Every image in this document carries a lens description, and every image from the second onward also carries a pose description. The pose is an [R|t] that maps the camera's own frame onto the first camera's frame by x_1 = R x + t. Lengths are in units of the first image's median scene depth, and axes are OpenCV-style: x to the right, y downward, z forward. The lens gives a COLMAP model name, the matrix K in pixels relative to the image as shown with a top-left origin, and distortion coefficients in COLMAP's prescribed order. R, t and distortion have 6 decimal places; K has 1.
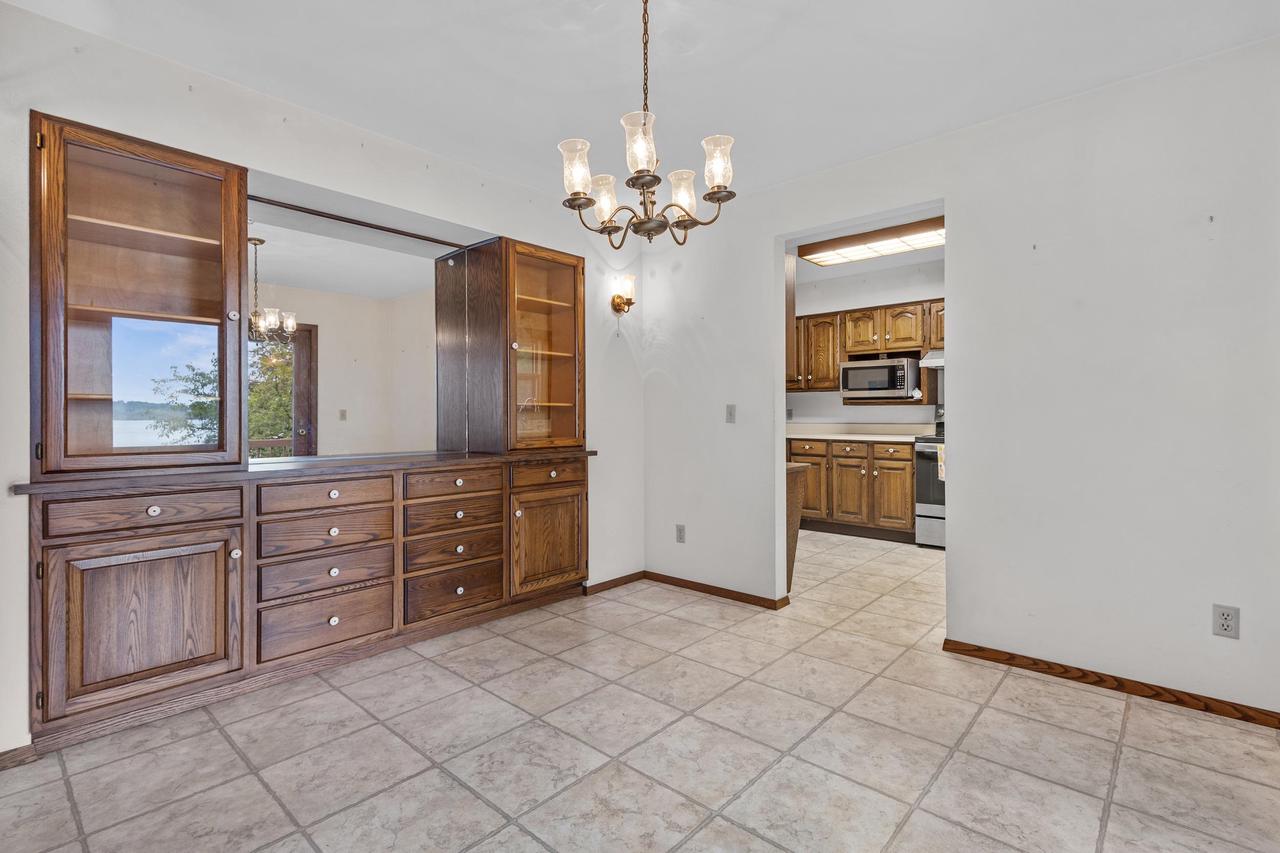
lens RADIAL K [[597.7, 0, 633.1], [0, 597.7, 412.7], [0, 0, 1]] dist [0.011836, -0.002867]
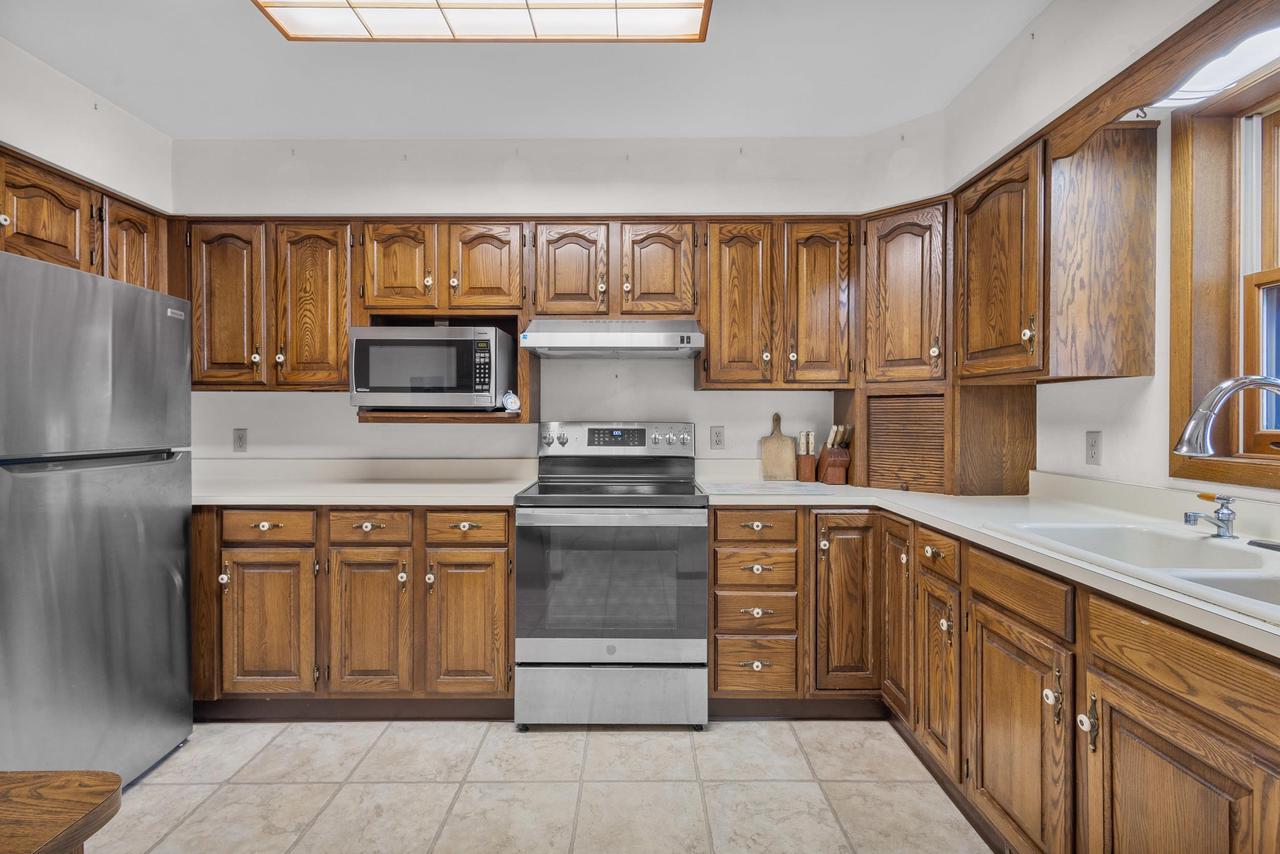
lens RADIAL K [[597.7, 0, 636.4], [0, 597.7, 418.1], [0, 0, 1]] dist [0.011836, -0.002867]
pose [[0.736606, -0.000144, 0.676323, 0.402052], [-0.005151, 0.999970, 0.005822, -0.040270], [-0.676303, -0.007772, 0.736583, 1.056063]]
